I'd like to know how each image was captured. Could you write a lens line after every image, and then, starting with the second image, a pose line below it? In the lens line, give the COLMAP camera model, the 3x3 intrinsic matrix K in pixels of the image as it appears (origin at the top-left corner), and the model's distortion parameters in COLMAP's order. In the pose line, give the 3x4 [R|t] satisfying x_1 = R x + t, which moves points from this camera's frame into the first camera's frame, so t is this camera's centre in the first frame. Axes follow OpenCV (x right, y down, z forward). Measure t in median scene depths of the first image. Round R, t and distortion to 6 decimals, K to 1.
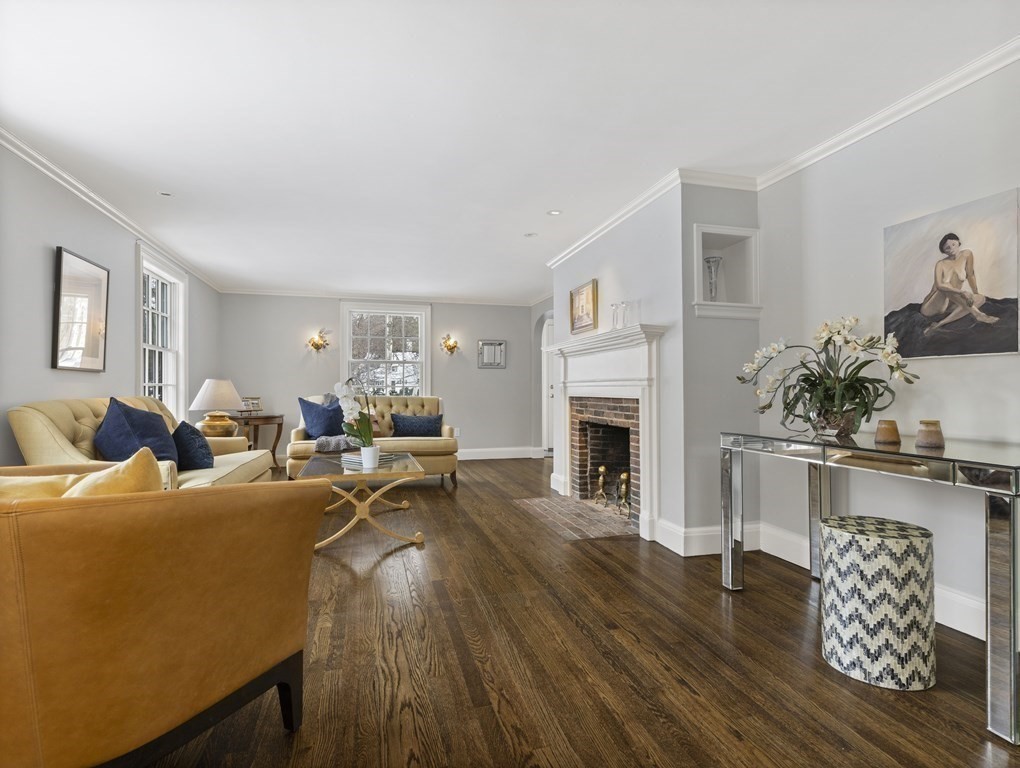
lens RADIAL K [[529.1, 0, 510.7], [0, 529.1, 387.3], [0, 0, 1]] dist [-0.004011, 0.001103]
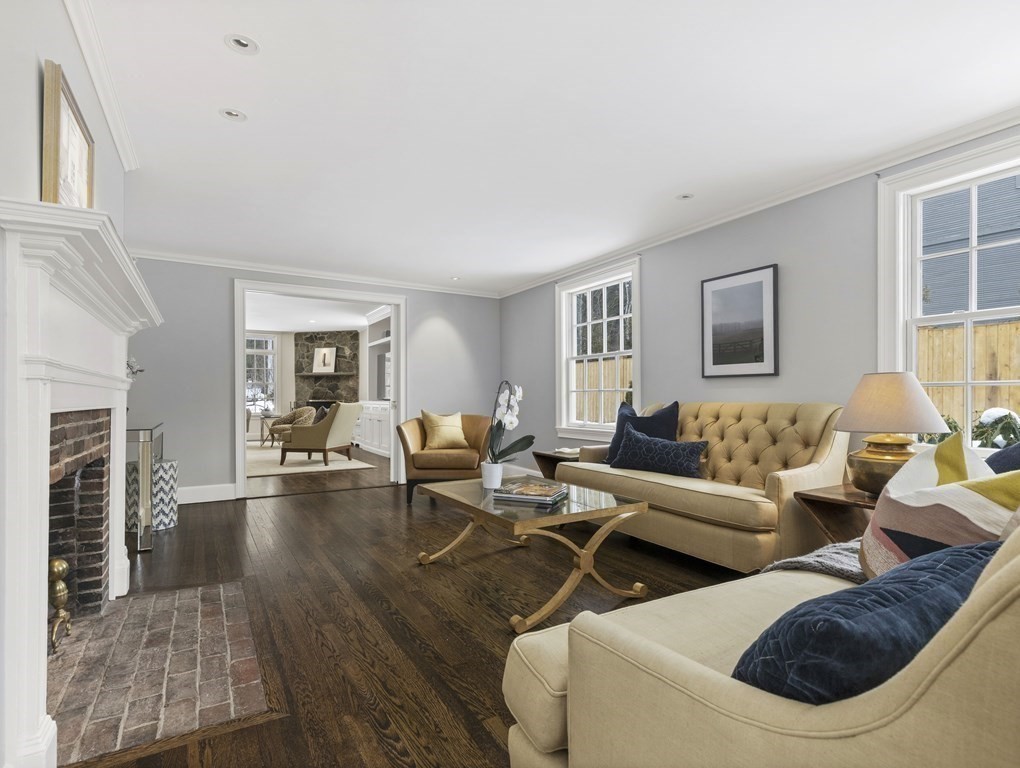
lens RADIAL K [[529.1, 0, 510.5], [0, 529.1, 394.5], [0, 0, 1]] dist [-0.004011, 0.001103]
pose [[-0.964167, 0.000704, -0.265295, -0.071934], [0.005743, 0.999818, -0.018217, 0.019269], [0.265233, -0.019088, -0.963995, 1.782132]]
